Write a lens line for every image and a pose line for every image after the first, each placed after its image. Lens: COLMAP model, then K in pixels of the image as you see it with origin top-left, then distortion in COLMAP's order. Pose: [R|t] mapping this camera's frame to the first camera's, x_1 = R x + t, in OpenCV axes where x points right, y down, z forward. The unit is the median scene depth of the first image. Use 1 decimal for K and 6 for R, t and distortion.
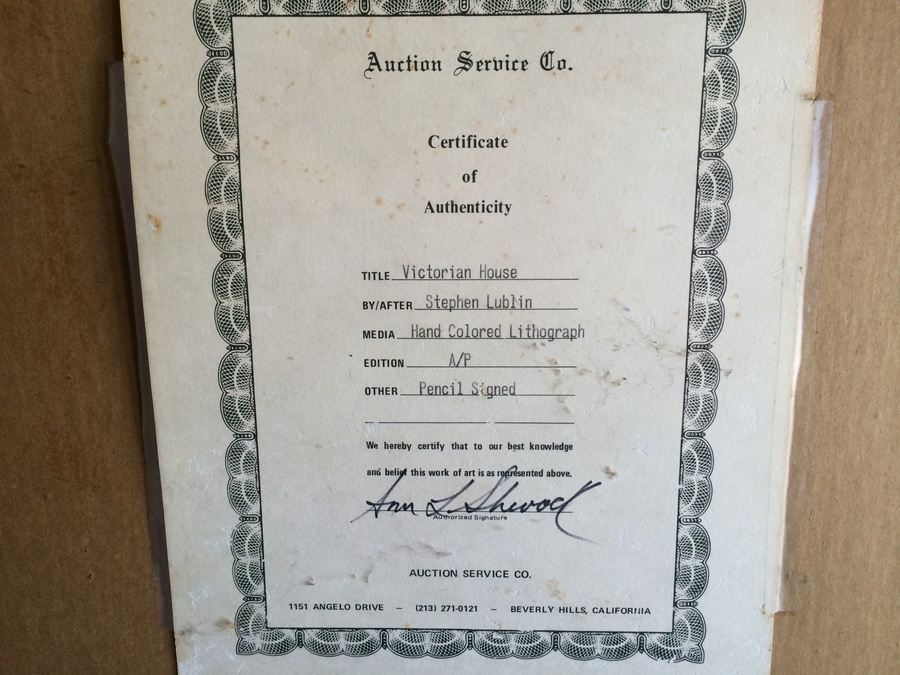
lens RADIAL K [[792.0, 0, 450.4], [0, 792.0, 337.2], [0, 0, 1]] dist [0.054472, -0.043981]
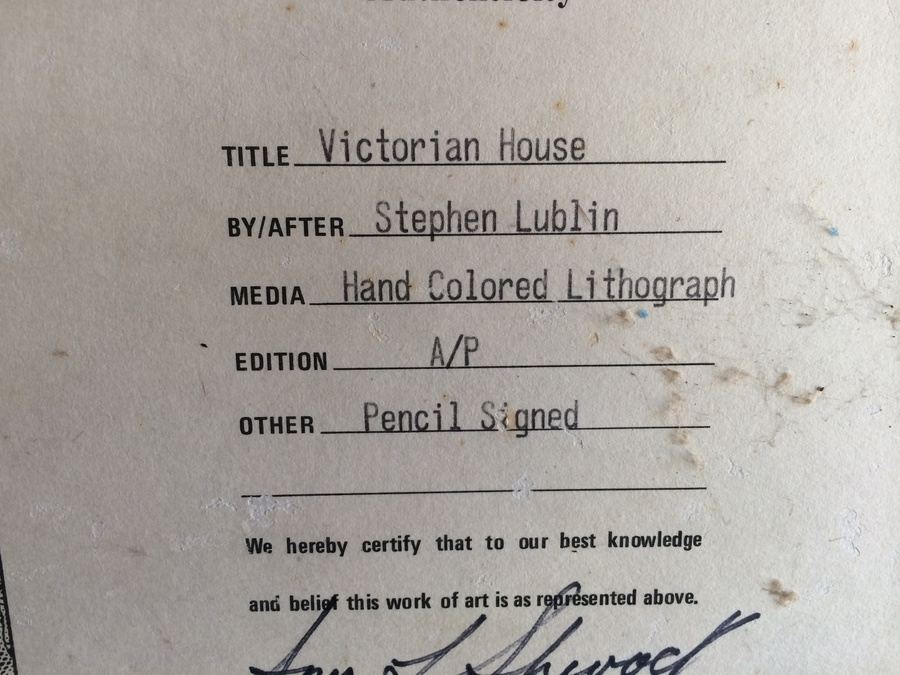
lens RADIAL K [[792.0, 0, 449.7], [0, 792.0, 337.7], [0, 0, 1]] dist [0.054472, -0.043981]
pose [[0.998422, -0.012526, 0.054744, -0.014654], [0.013363, 0.999799, -0.014967, 0.027241], [-0.054545, 0.015675, 0.998388, 0.554625]]
